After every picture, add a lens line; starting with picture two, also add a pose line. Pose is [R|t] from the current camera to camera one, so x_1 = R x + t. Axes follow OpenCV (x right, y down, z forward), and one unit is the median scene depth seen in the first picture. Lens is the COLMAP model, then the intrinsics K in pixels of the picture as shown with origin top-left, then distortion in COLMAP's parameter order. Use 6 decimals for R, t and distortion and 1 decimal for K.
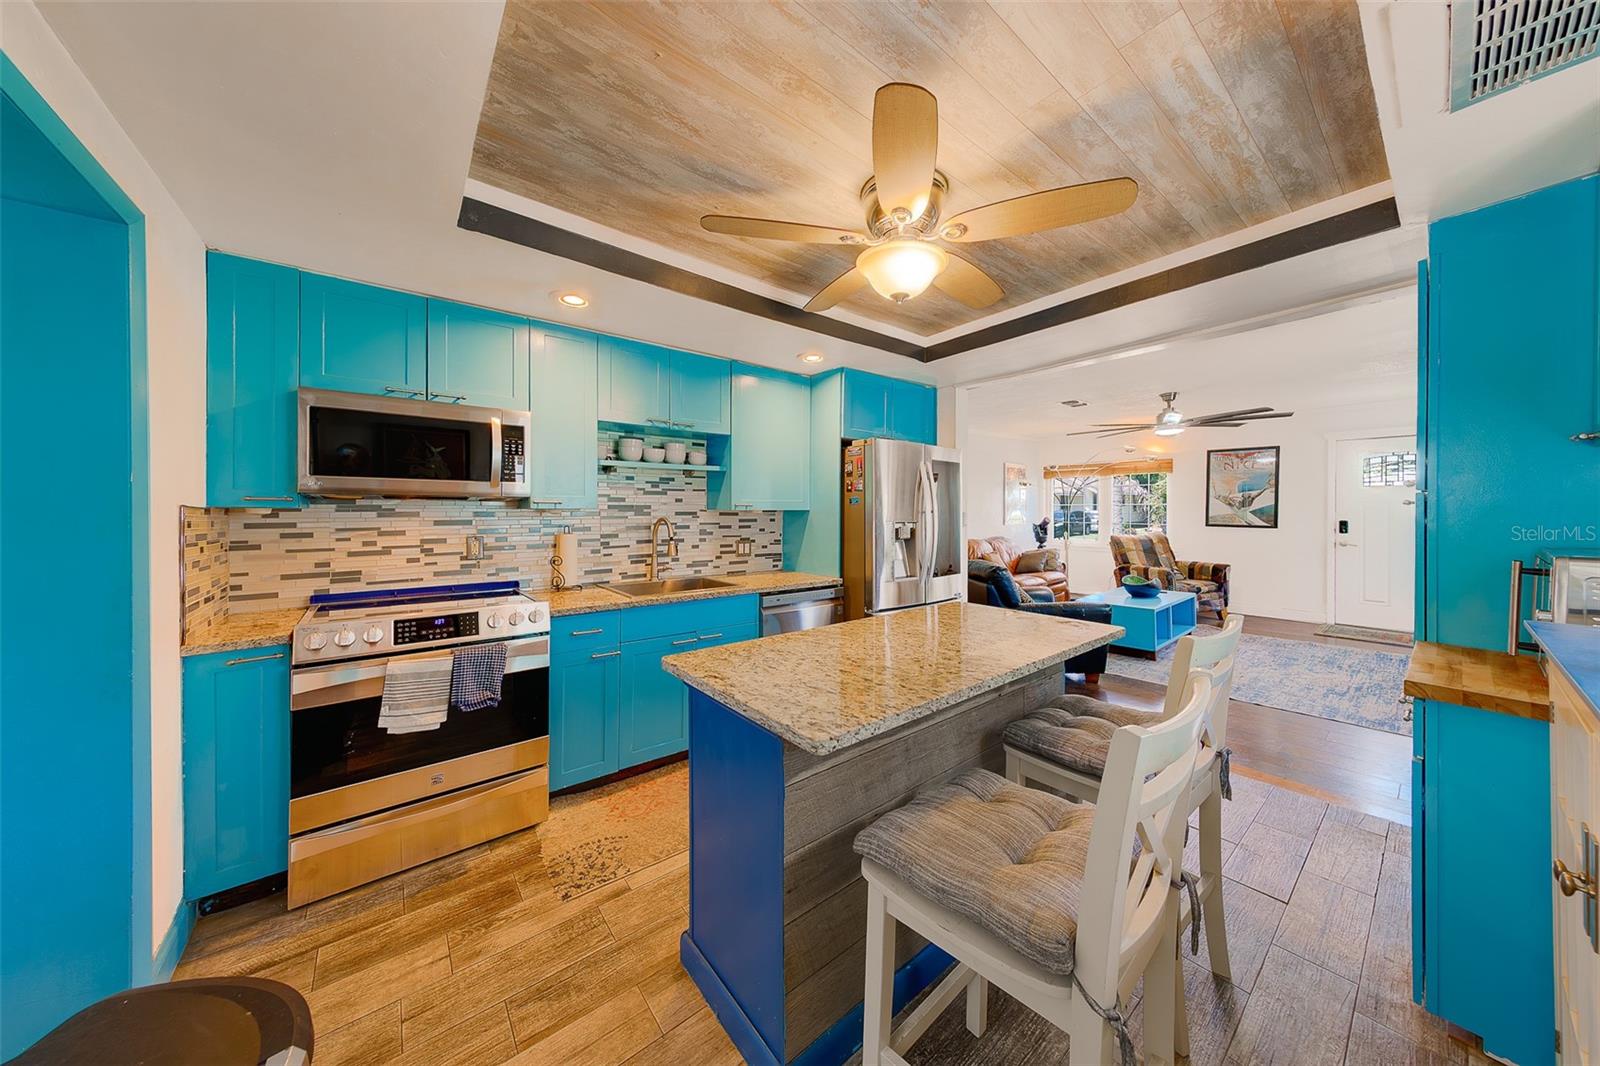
lens RADIAL K [[504.3, 0, 794.4], [0, 504.3, 512.7], [0, 0, 1]] dist [0.010928, -0.001079]
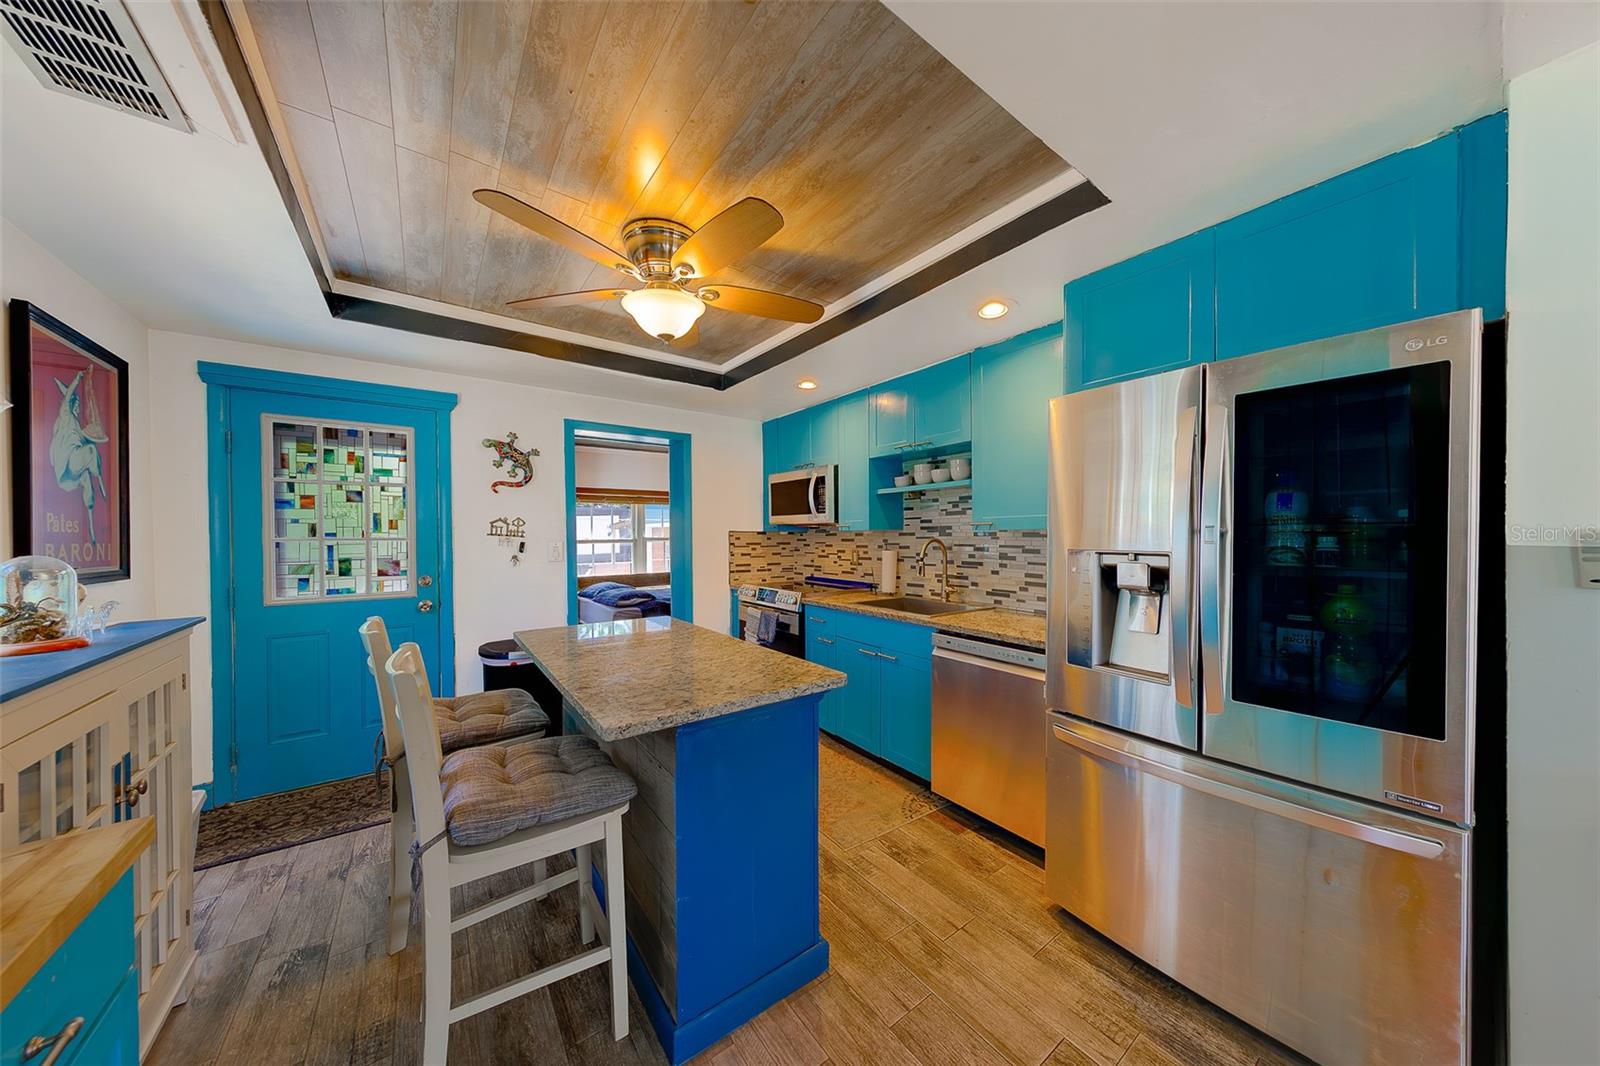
lens RADIAL K [[504.3, 0, 797.4], [0, 504.3, 542.2], [0, 0, 1]] dist [0.010928, -0.001079]
pose [[0.002386, 0.015839, -0.999872, 0.731927], [-0.000545, 0.999874, 0.015838, 0.001735], [0.999997, 0.000507, 0.002394, 0.715843]]
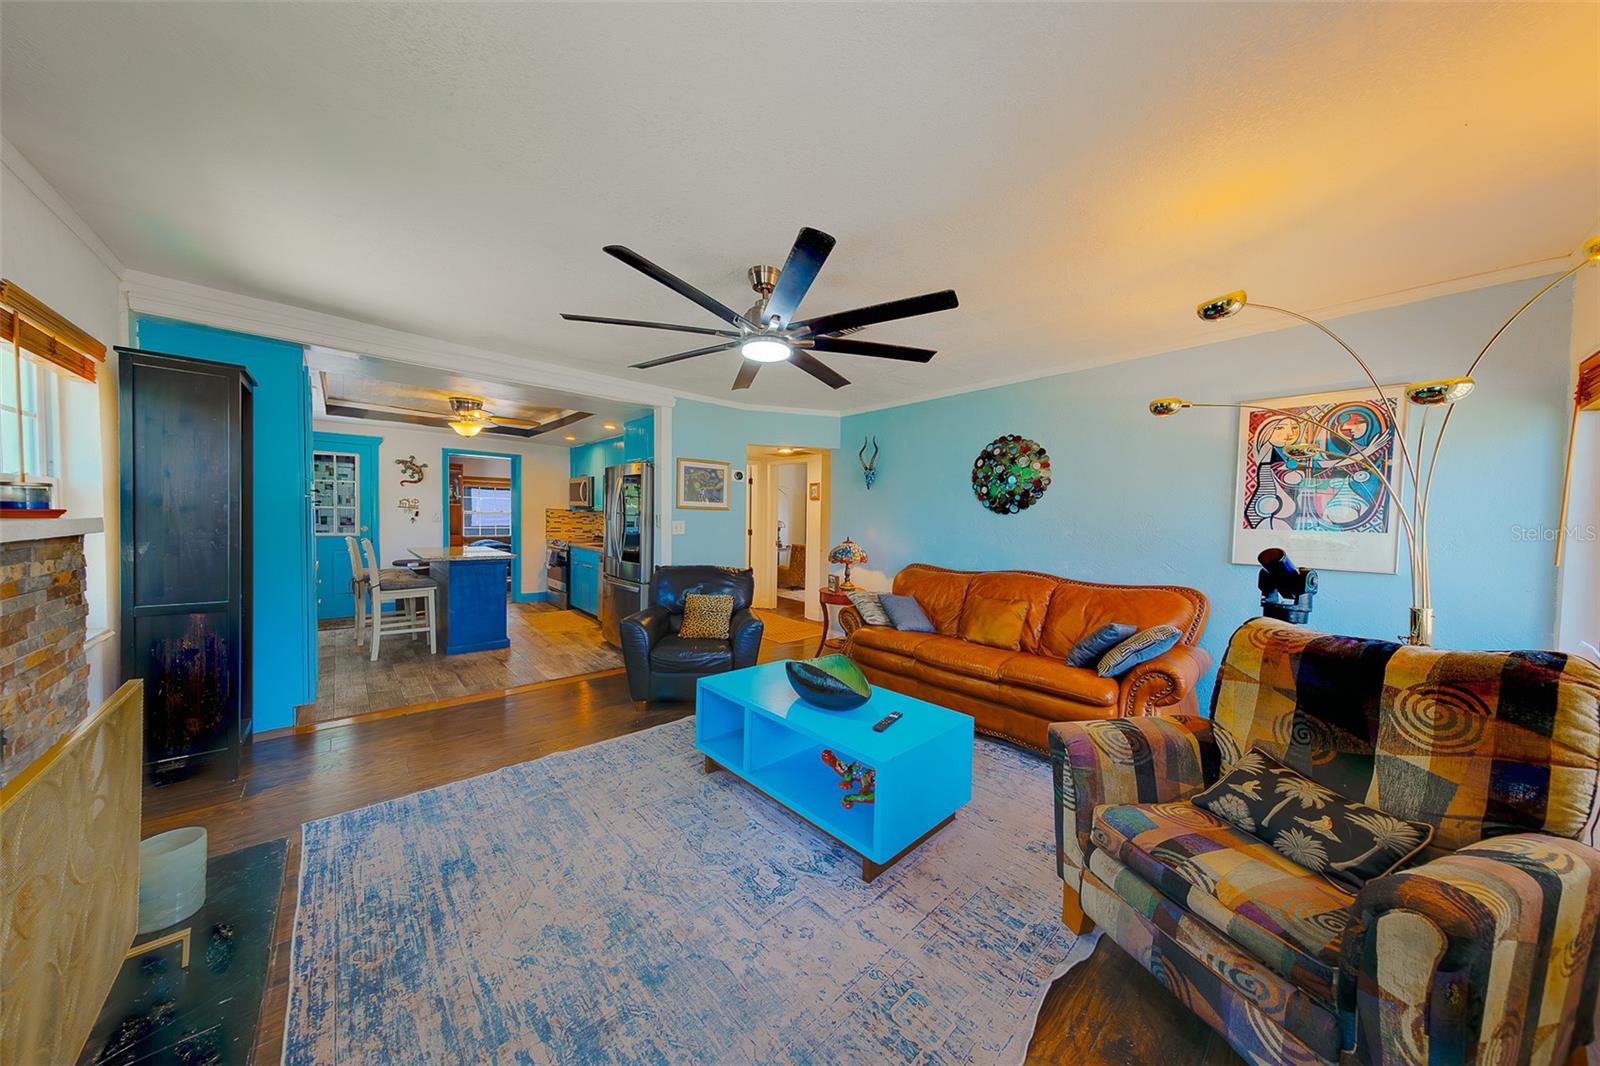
lens RADIAL K [[504.3, 0, 802.0], [0, 504.3, 534.9], [0, 0, 1]] dist [0.010928, -0.001079]
pose [[0.105971, 0.042852, -0.993445, 1.937529], [-0.030098, 0.998751, 0.039870, -0.015006], [0.993914, 0.025676, 0.107129, 1.507602]]
